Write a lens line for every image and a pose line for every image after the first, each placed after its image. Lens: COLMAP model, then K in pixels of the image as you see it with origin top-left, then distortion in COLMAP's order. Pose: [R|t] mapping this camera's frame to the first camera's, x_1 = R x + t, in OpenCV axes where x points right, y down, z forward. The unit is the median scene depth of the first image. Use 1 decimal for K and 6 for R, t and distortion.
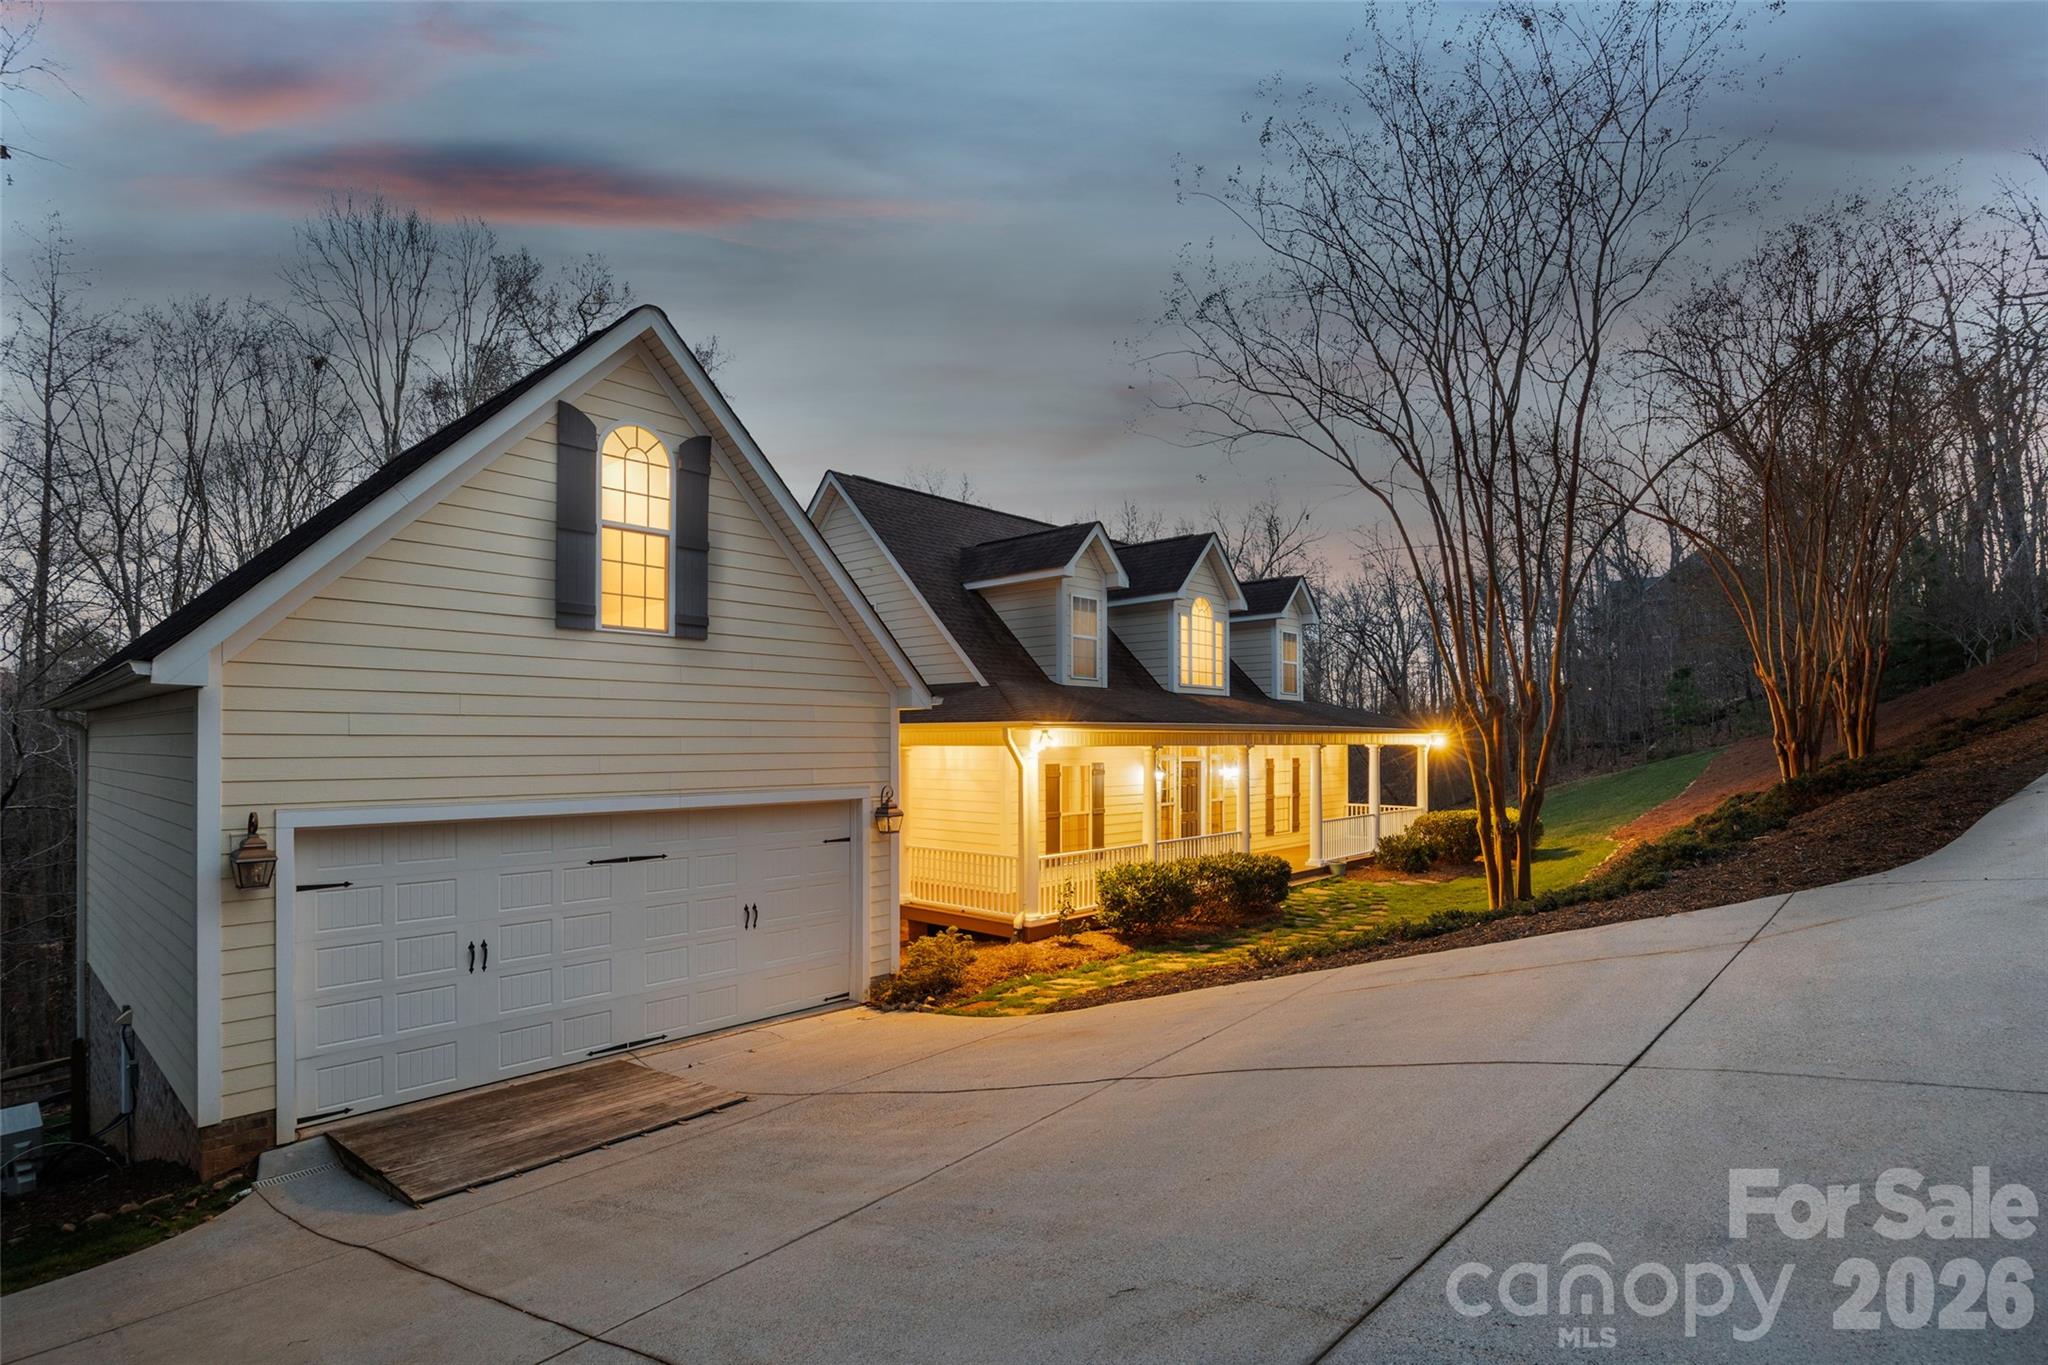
lens RADIAL K [[1008.5, 0, 1028.0], [0, 1008.5, 733.6], [0, 0, 1]] dist [-0.015522, 0.000110]
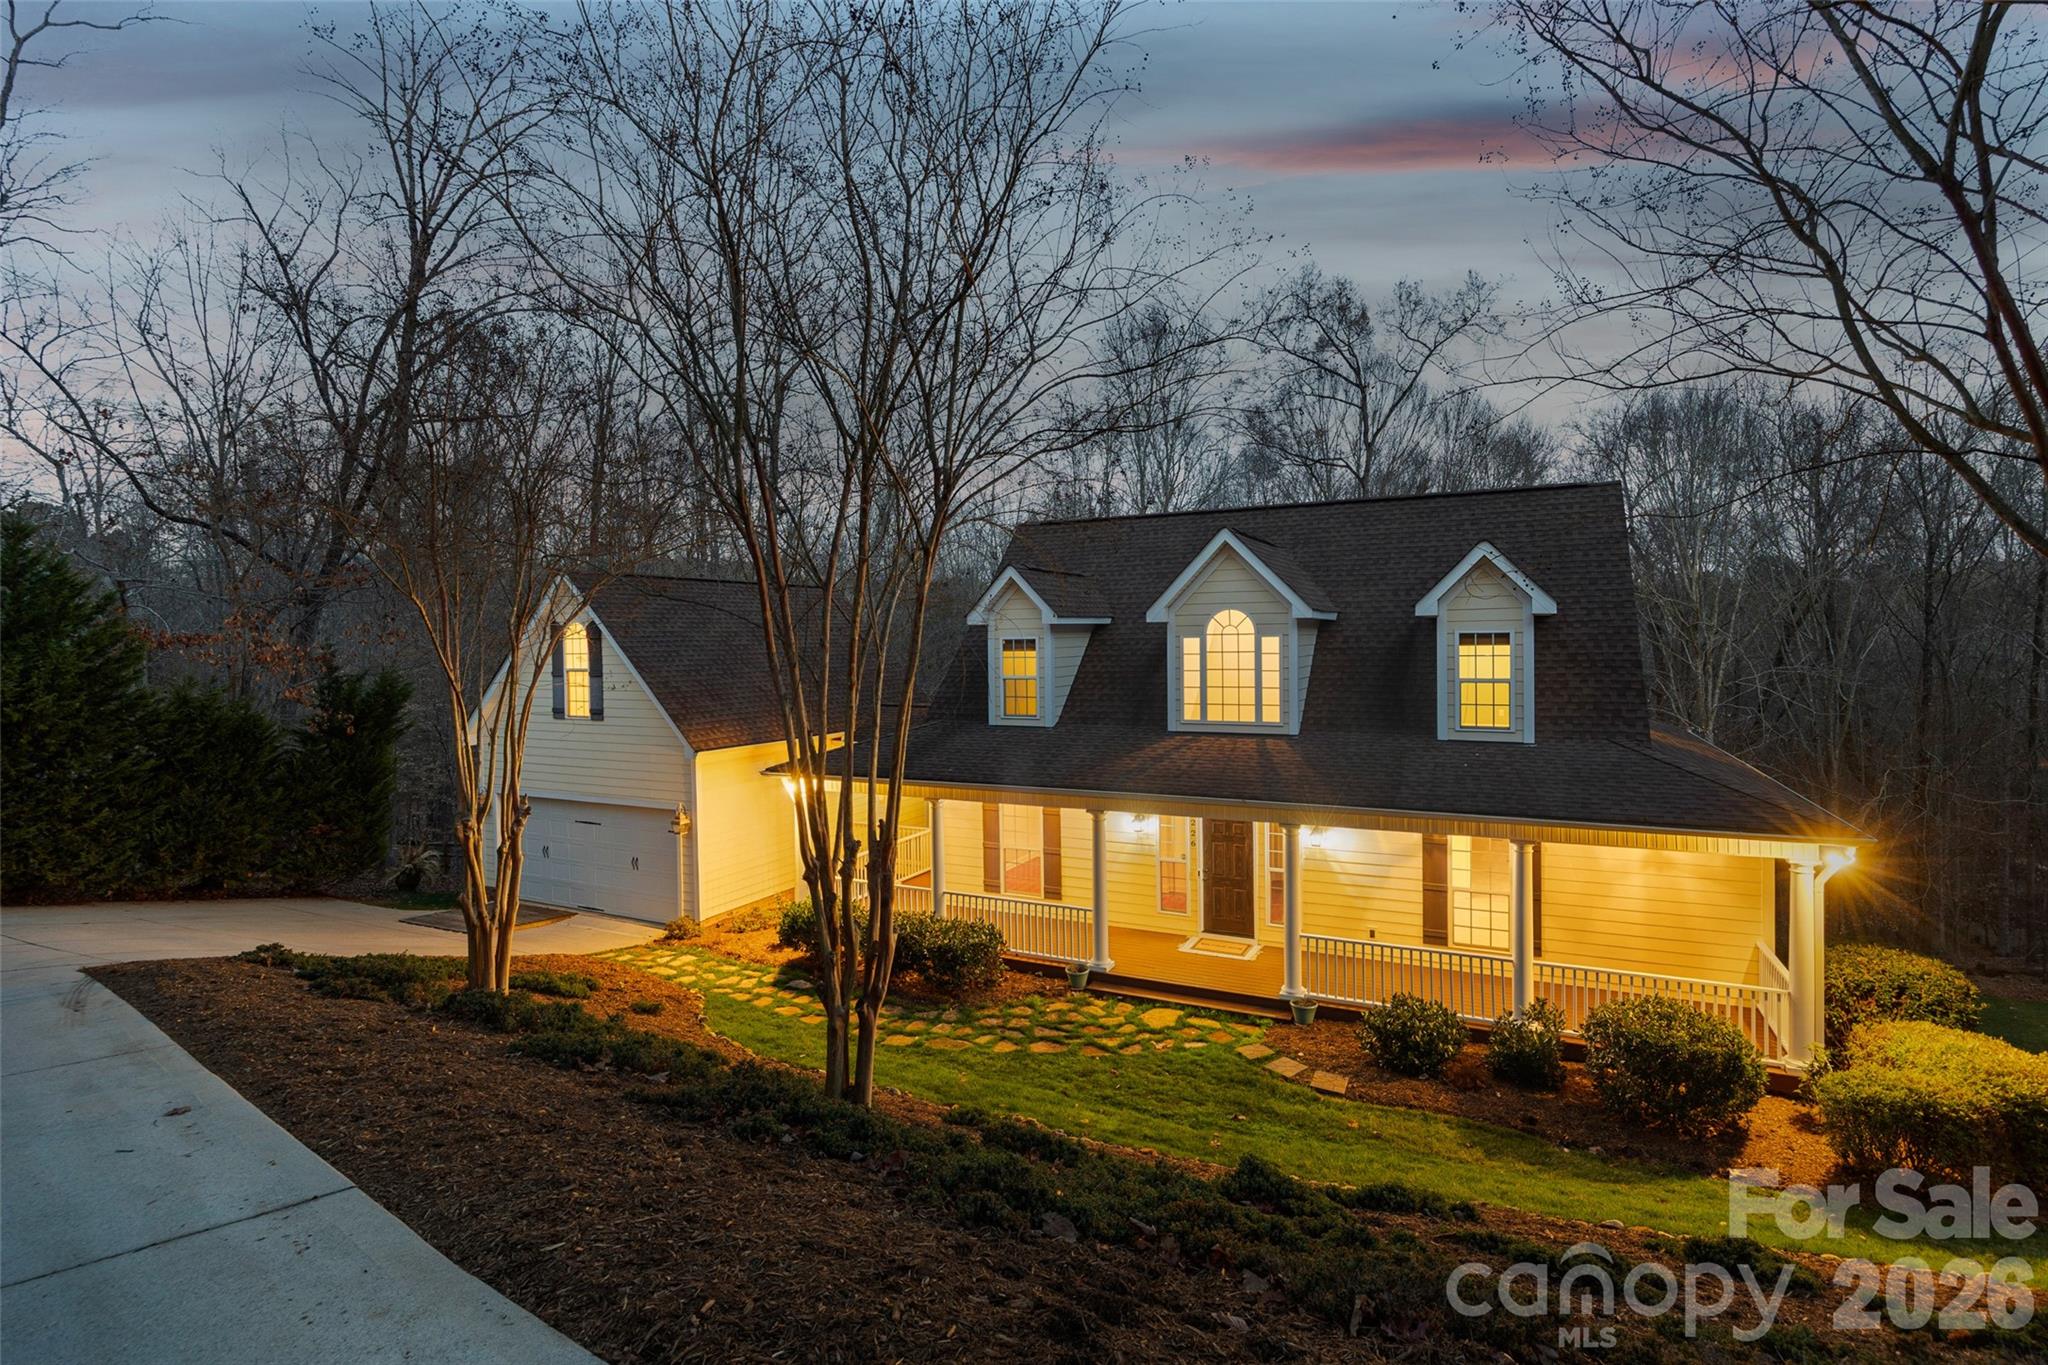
lens RADIAL K [[956.6, 0, 1024.0], [0, 956.6, 682.5], [0, 0, 1]] dist [-0.017039, 0.000010]
pose [[0.259428, 0.040893, -0.964896, 0.866624], [0.025412, 0.998468, 0.049148, -0.121258], [0.965428, -0.037270, 0.257991, 0.667092]]
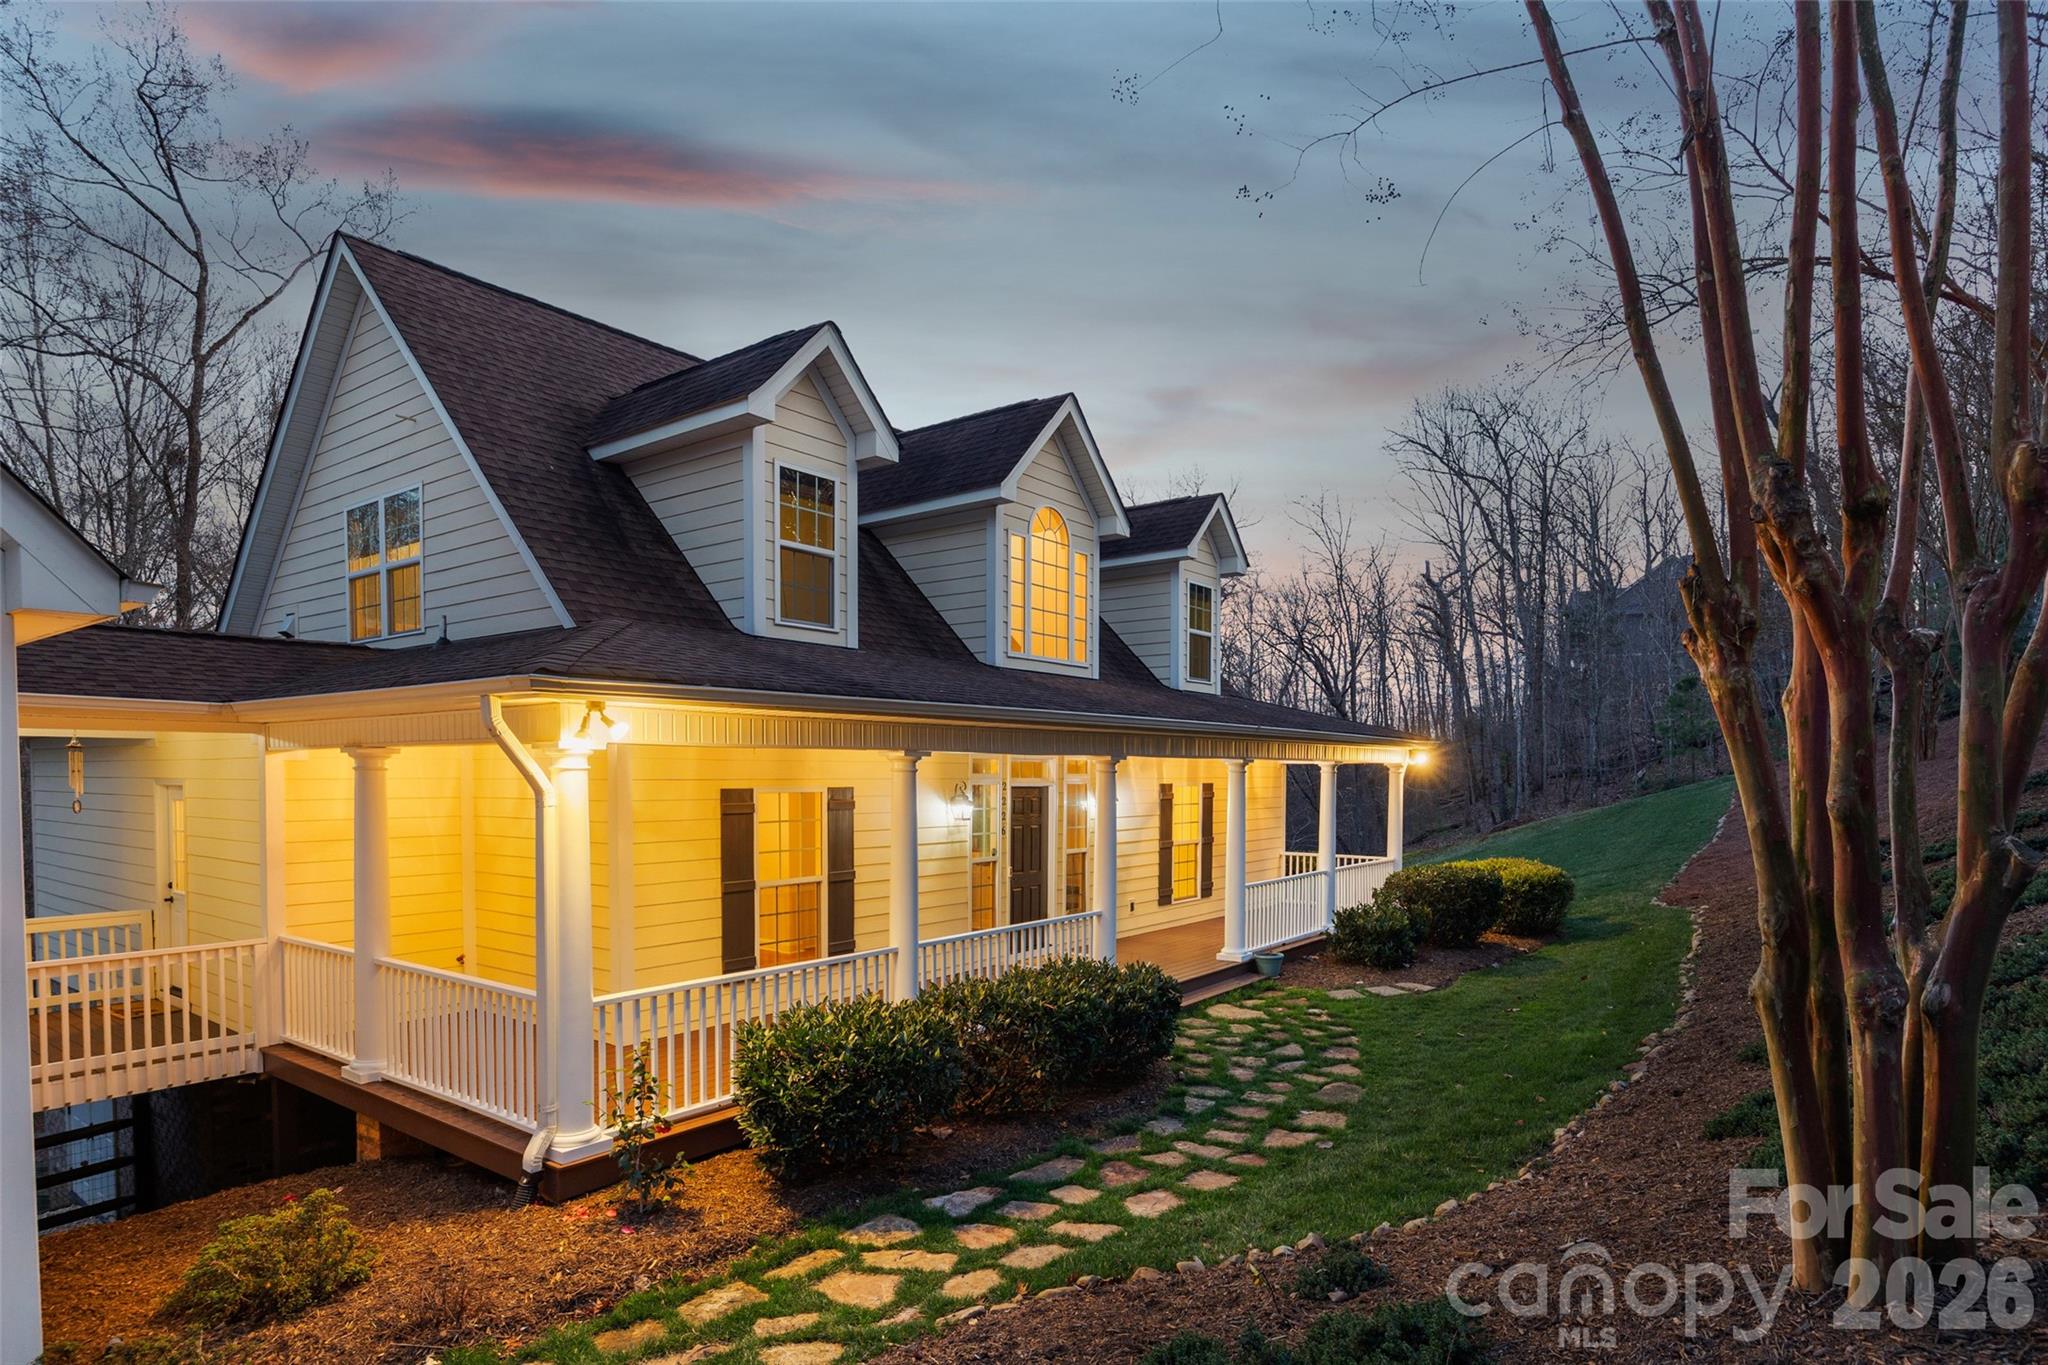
lens RADIAL K [[1105.1, 0, 1032.2], [0, 1105.1, 829.3], [0, 0, 1]] dist [-0.001367, -0.000265]
pose [[0.996209, -0.002320, 0.086959, 0.108910], [-0.002764, 0.998295, 0.058303, 0.015087], [-0.086946, -0.058322, 0.994504, 0.358753]]
